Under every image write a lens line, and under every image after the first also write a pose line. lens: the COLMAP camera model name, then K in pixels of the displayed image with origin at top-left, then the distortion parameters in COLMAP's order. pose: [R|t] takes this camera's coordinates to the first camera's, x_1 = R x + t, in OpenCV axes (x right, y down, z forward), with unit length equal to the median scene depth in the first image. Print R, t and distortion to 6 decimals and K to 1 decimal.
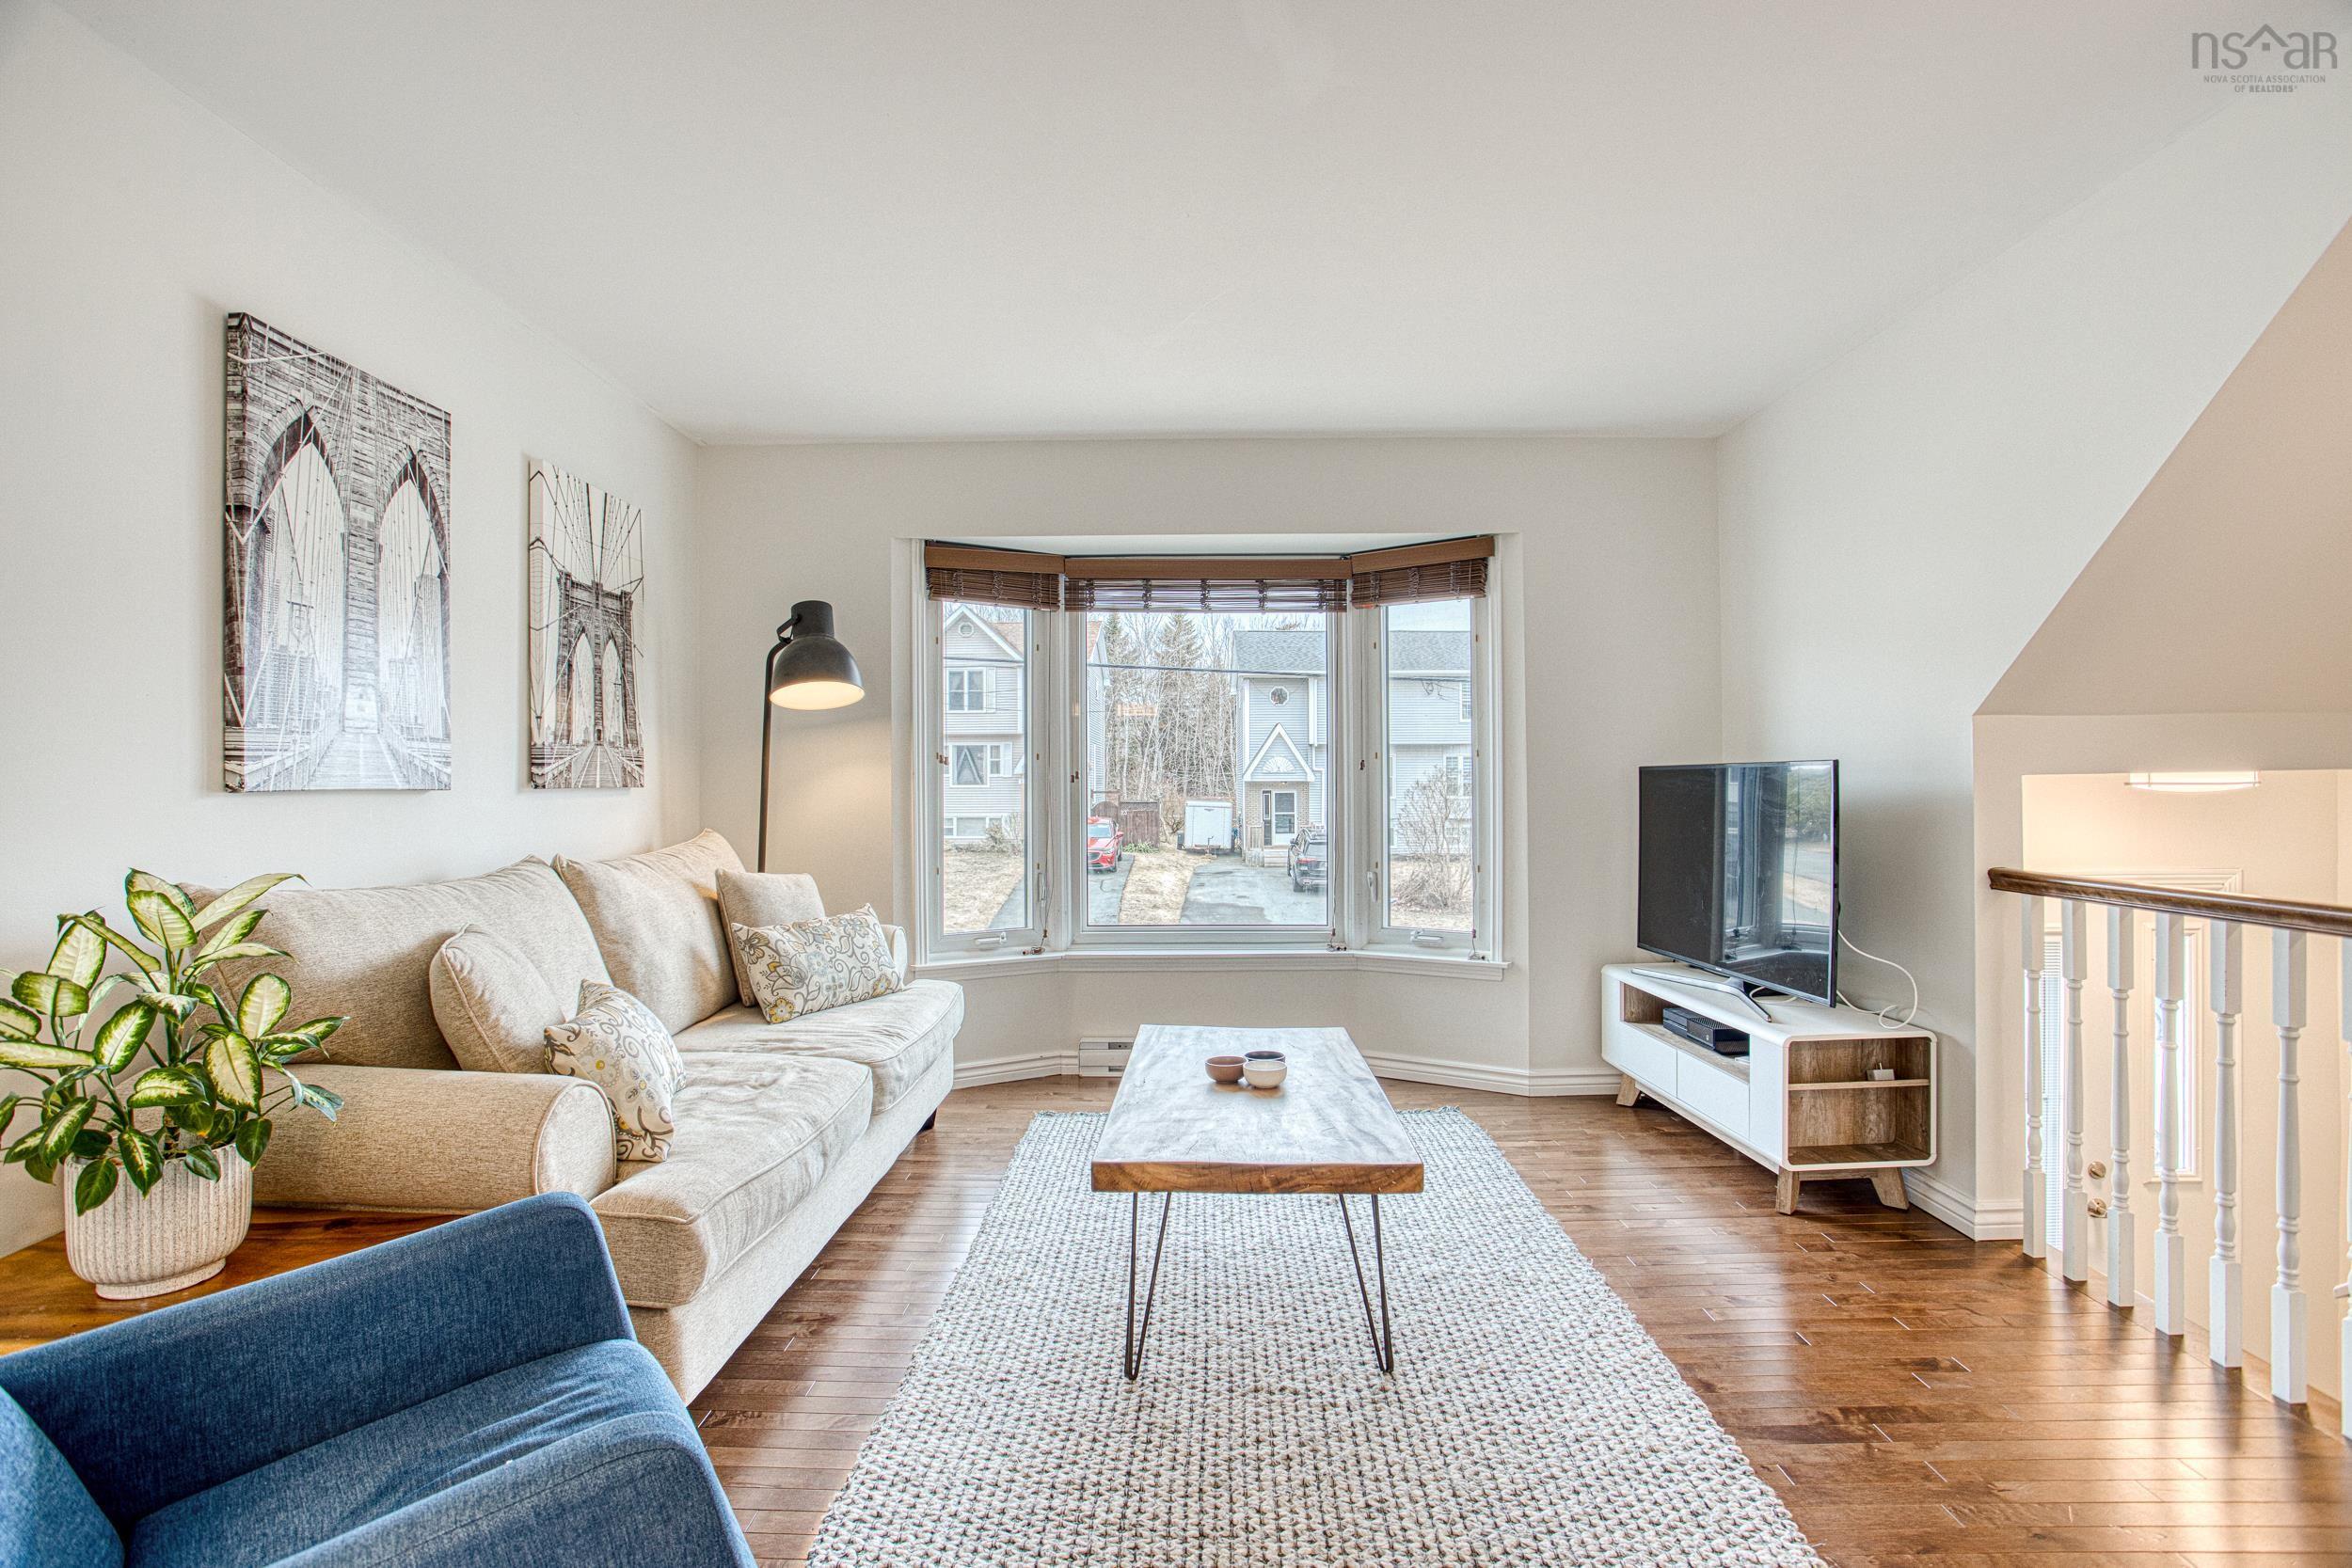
lens RADIAL K [[1138.9, 0, 1180.5], [0, 1138.9, 784.6], [0, 0, 1]] dist [-0.065550, 0.024435]
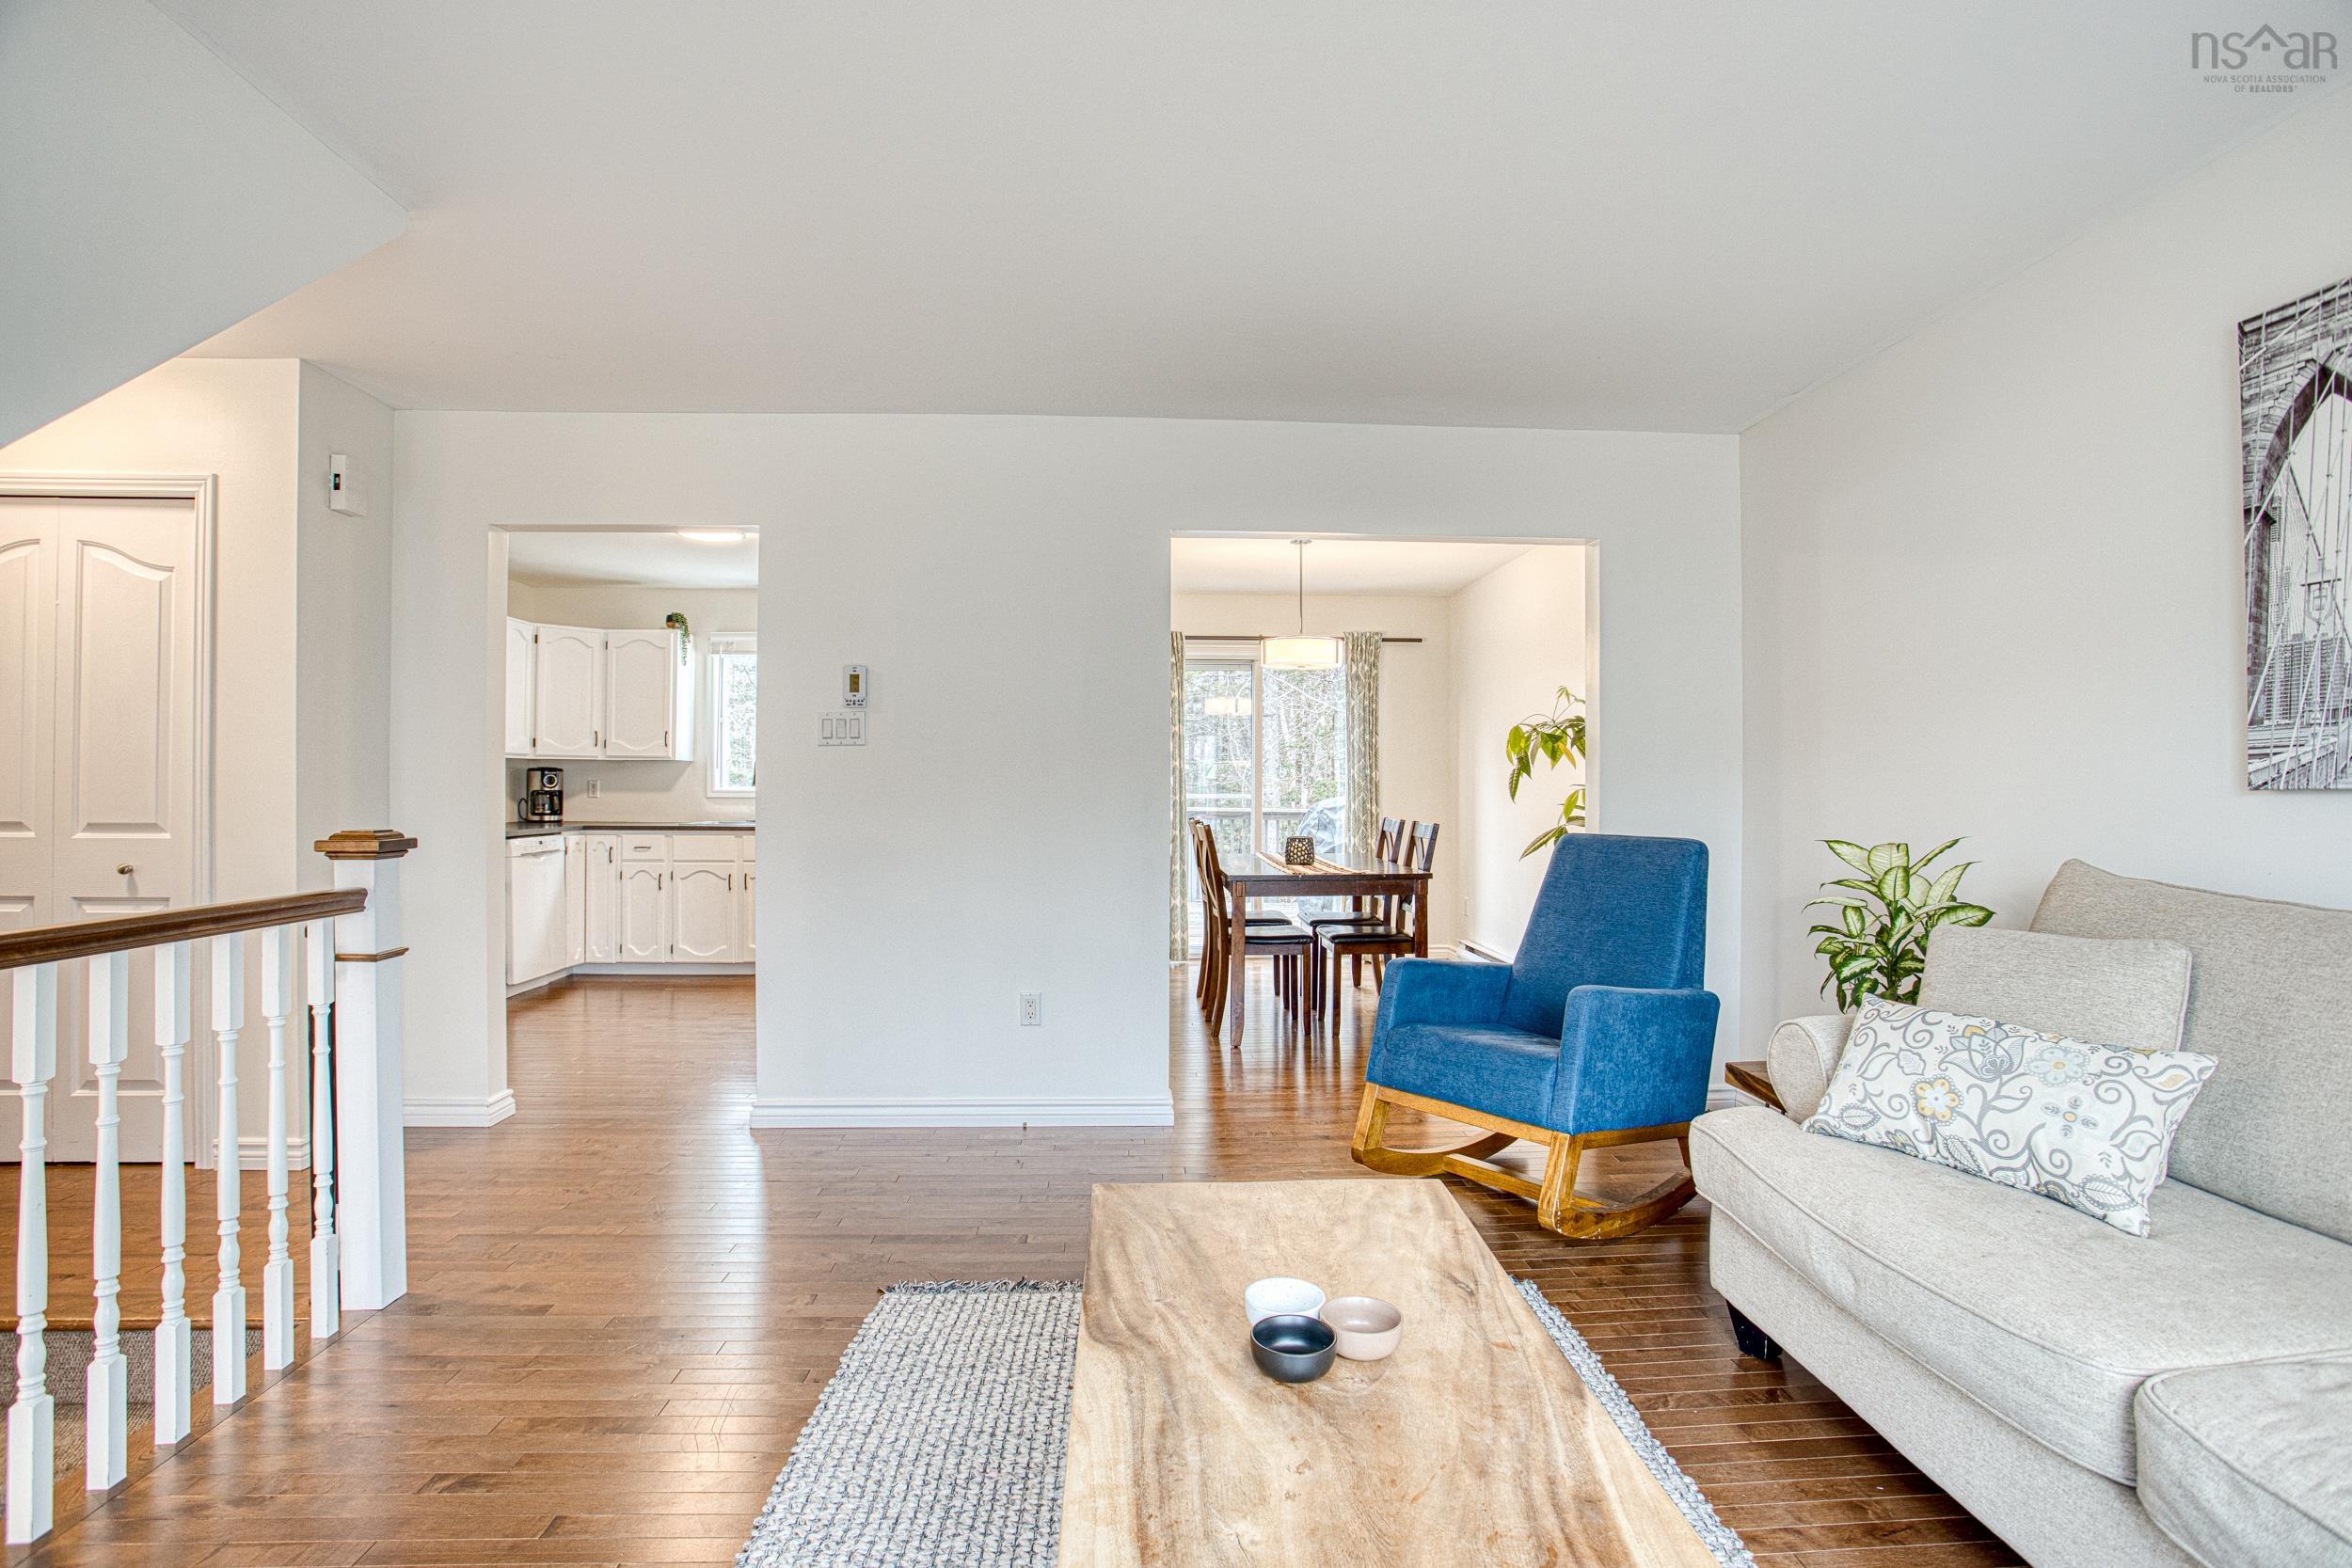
lens RADIAL K [[1140.2, 0, 1179.8], [0, 1140.2, 780.4], [0, 0, 1]] dist [-0.076775, 0.033943]
pose [[-0.998046, 0.002663, -0.062427, 0.131679], [0.002962, 0.999985, -0.004701, -0.000110], [0.062413, -0.004877, -0.998038, 1.283180]]
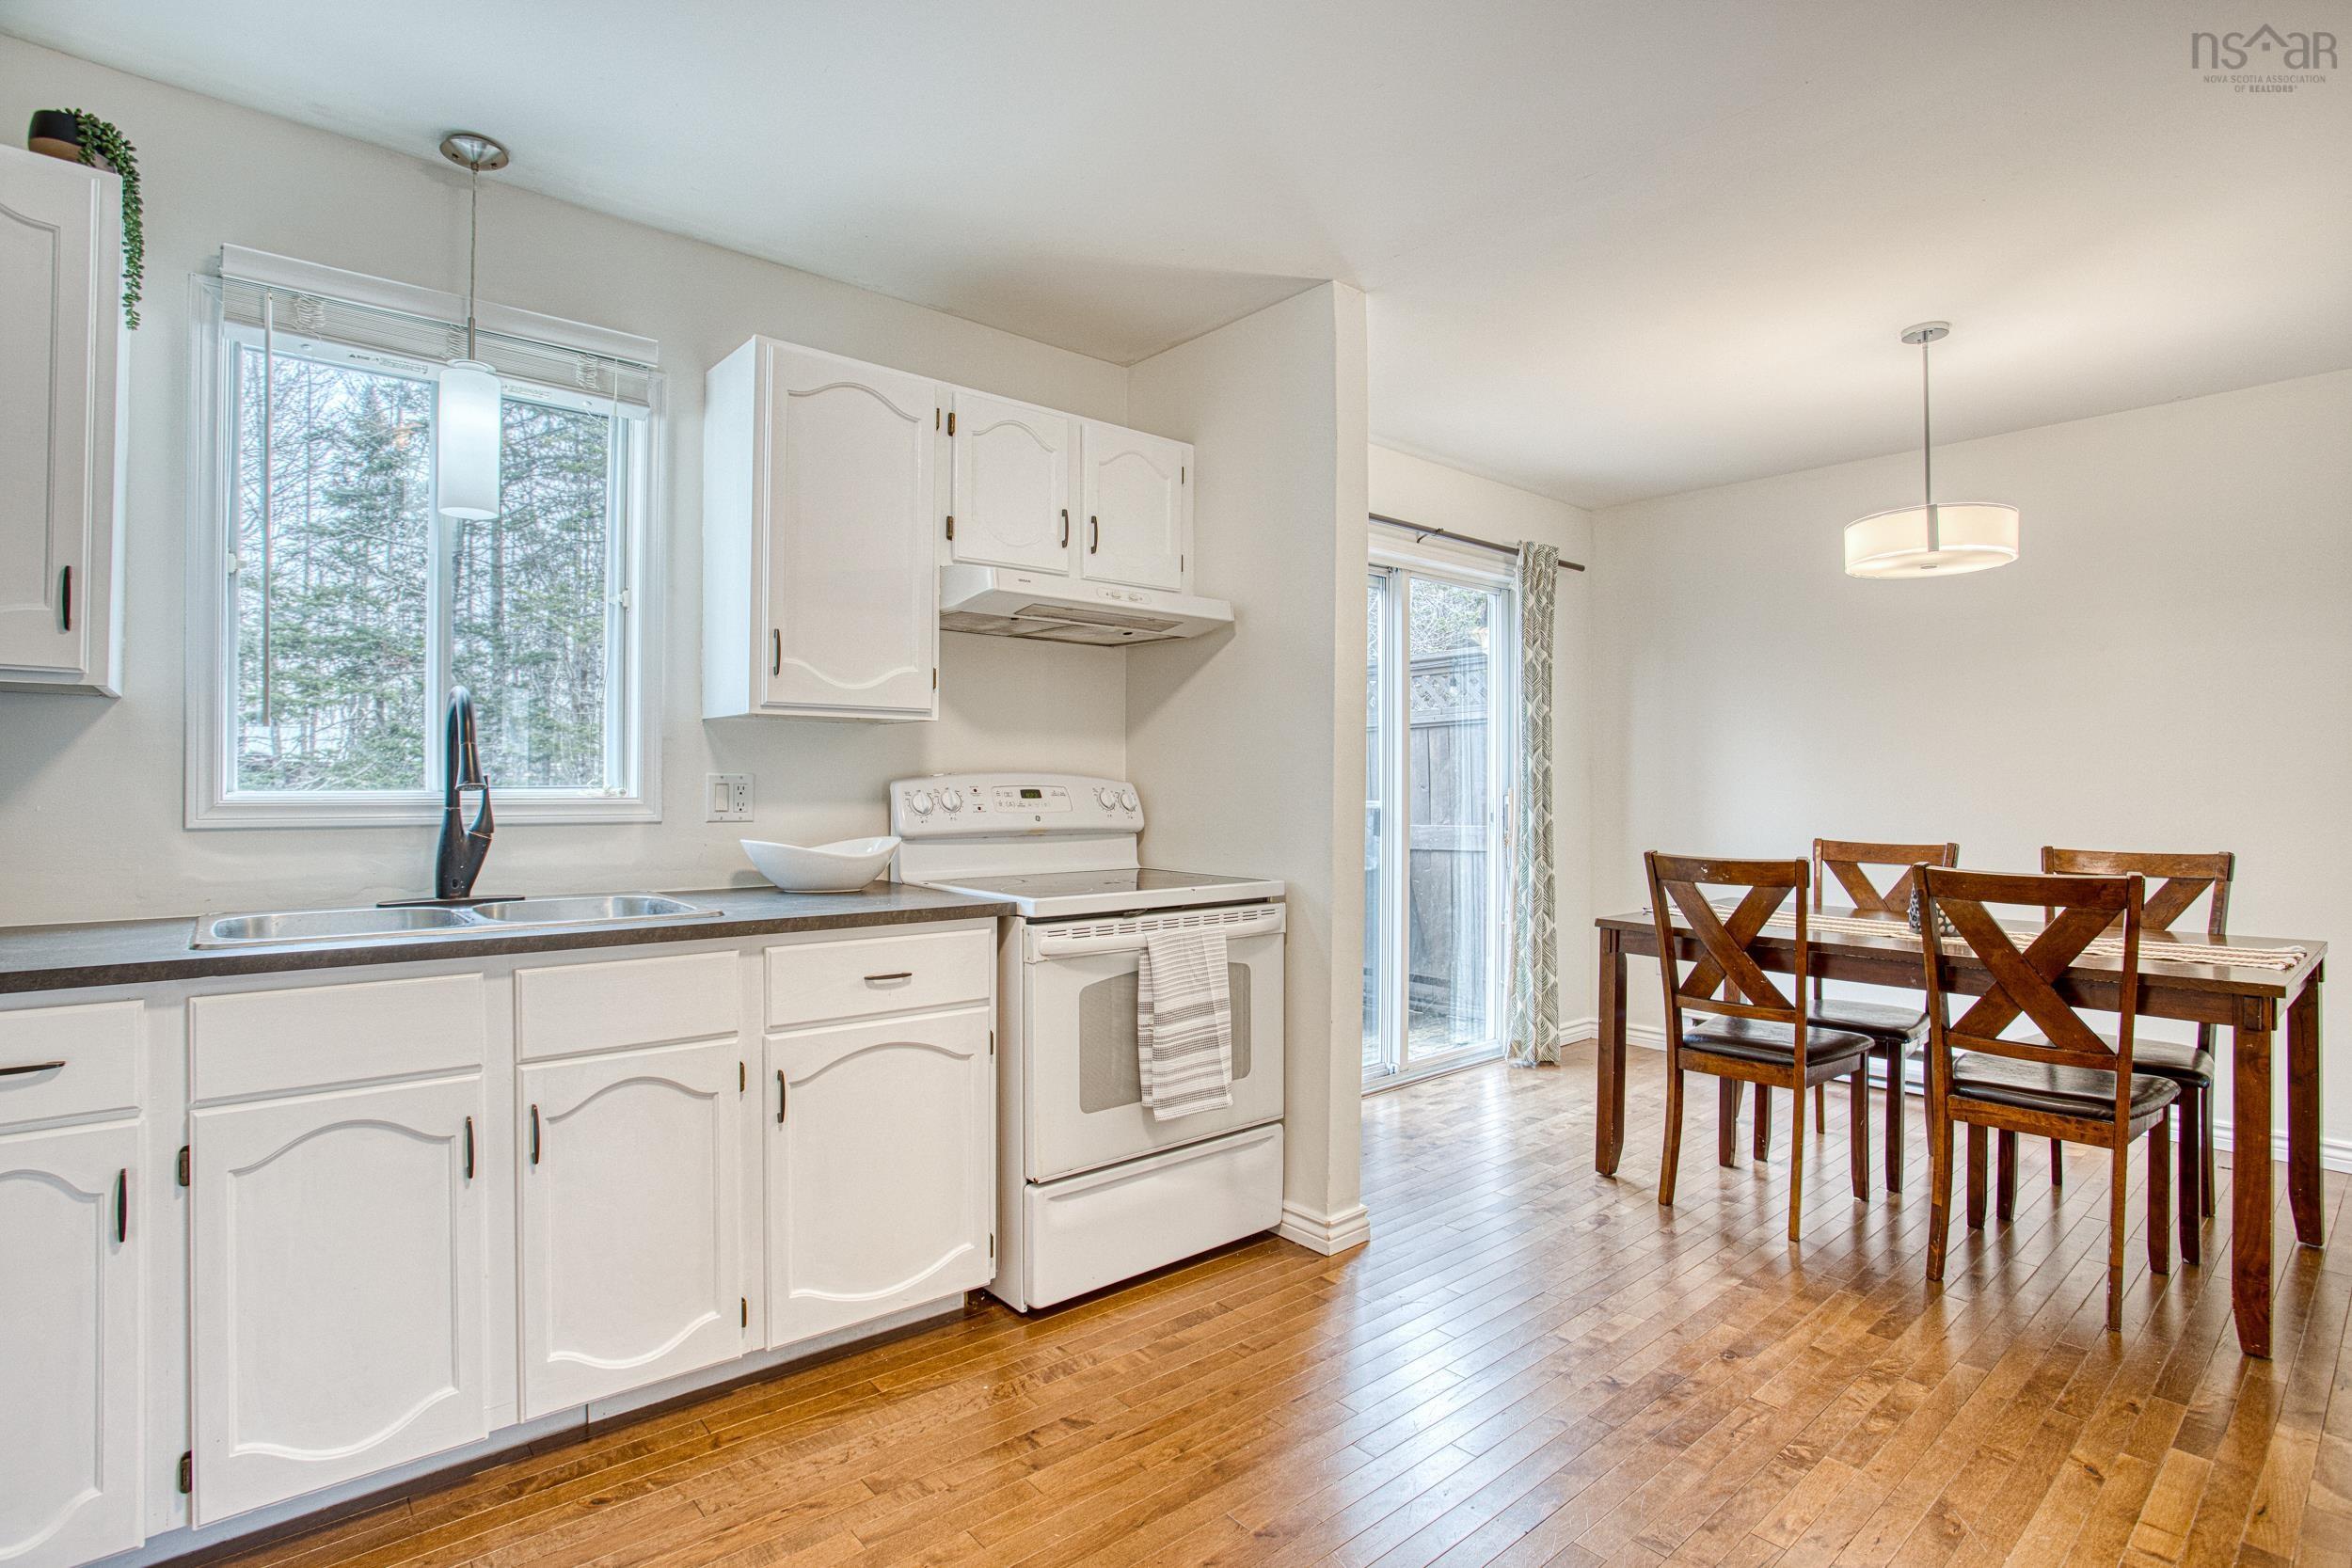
lens RADIAL K [[1144.8, 0, 1176.0], [0, 1144.8, 784.0], [0, 0, 1]] dist [-0.078531, 0.034960]
pose [[-0.754682, 0.002934, -0.656084, 0.945298], [0.001819, 0.999996, 0.002380, -0.005338], [0.656088, 0.000603, -0.754684, -0.235025]]
